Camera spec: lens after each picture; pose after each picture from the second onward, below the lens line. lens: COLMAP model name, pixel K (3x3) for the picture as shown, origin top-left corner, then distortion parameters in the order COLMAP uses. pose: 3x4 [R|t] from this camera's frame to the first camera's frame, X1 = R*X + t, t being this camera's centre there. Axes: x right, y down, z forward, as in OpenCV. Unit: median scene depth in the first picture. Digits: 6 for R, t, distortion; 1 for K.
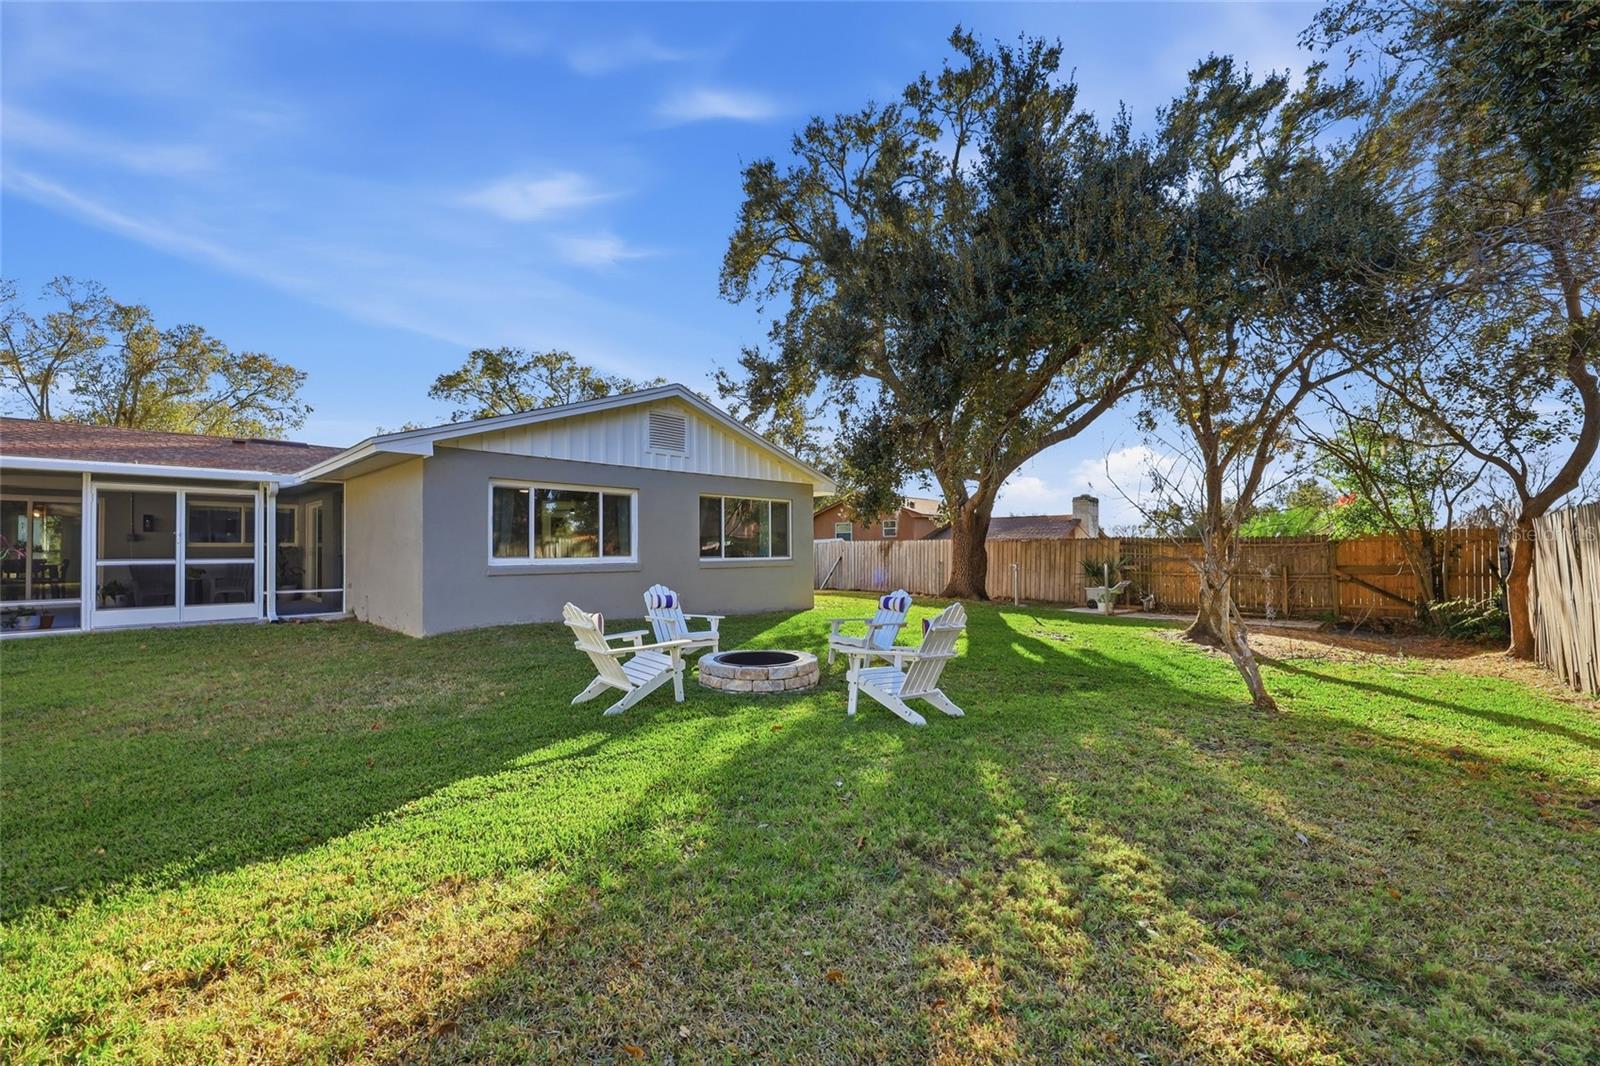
lens RADIAL K [[645.2, 0, 799.6], [0, 645.2, 539.7], [0, 0, 1]] dist [0.001576, 0.000488]
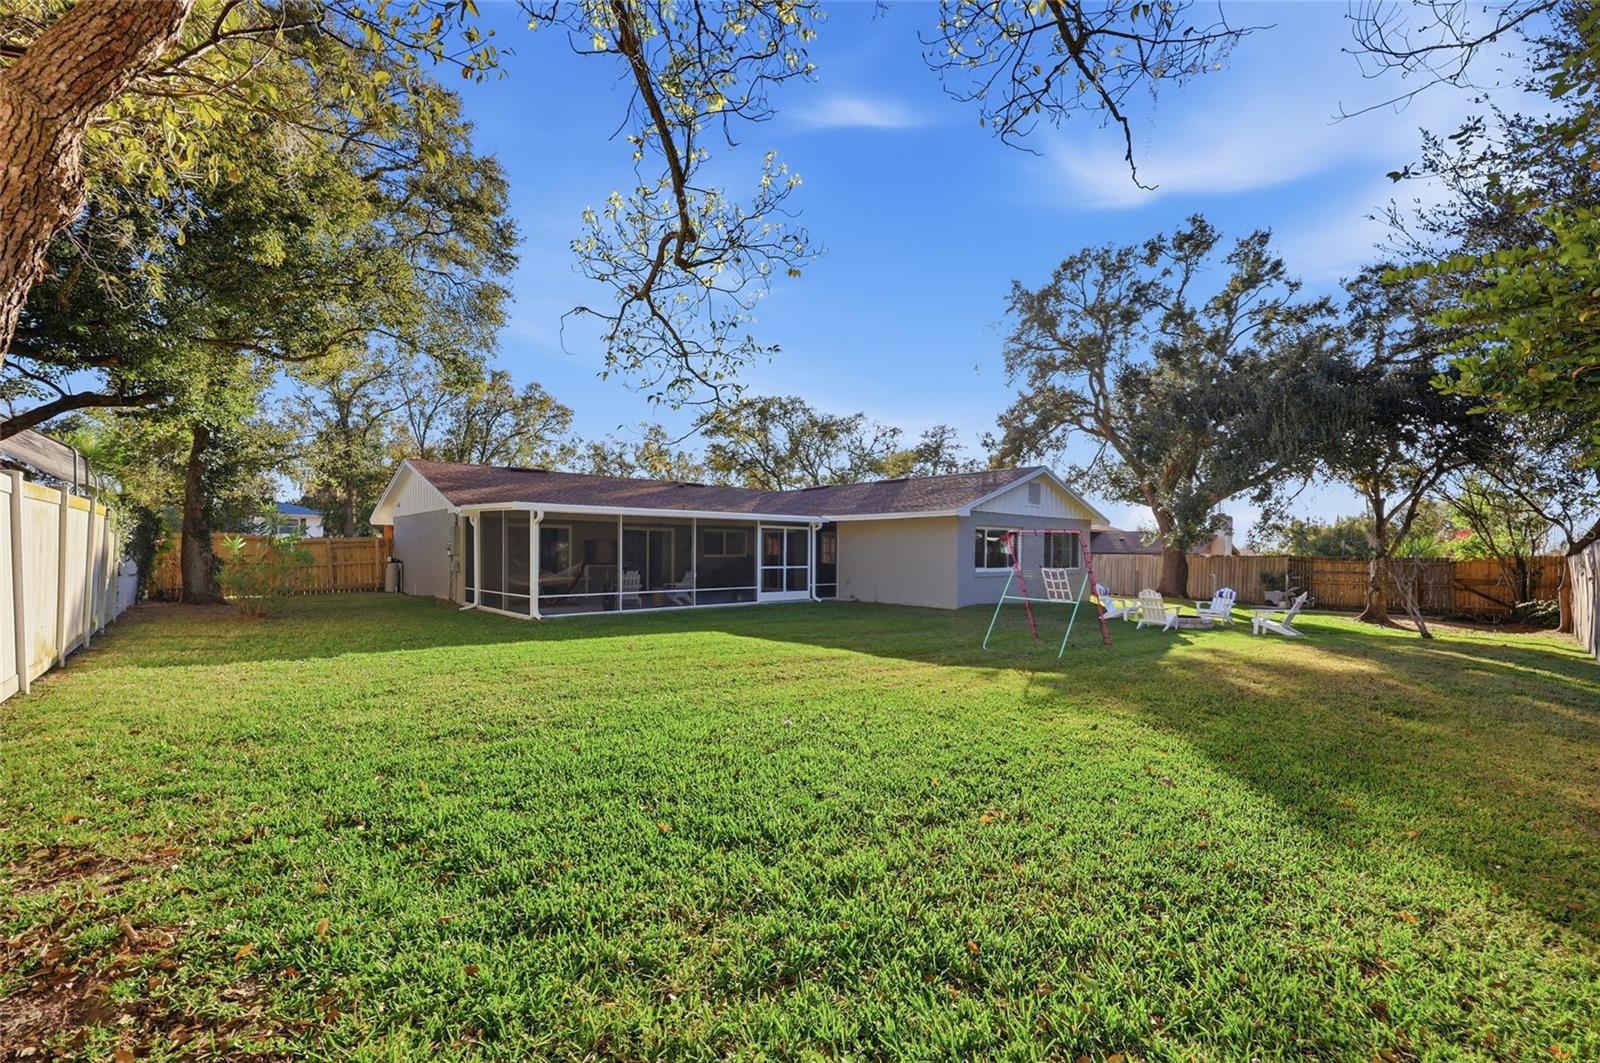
lens RADIAL K [[667.9, 0, 801.4], [0, 667.9, 557.4], [0, 0, 1]] dist [-0.001915, -0.000543]
pose [[0.996981, 0.013235, -0.076512, -0.729852], [-0.011381, 0.999632, 0.024615, -0.039253], [0.076809, -0.023669, 0.996765, -0.849356]]
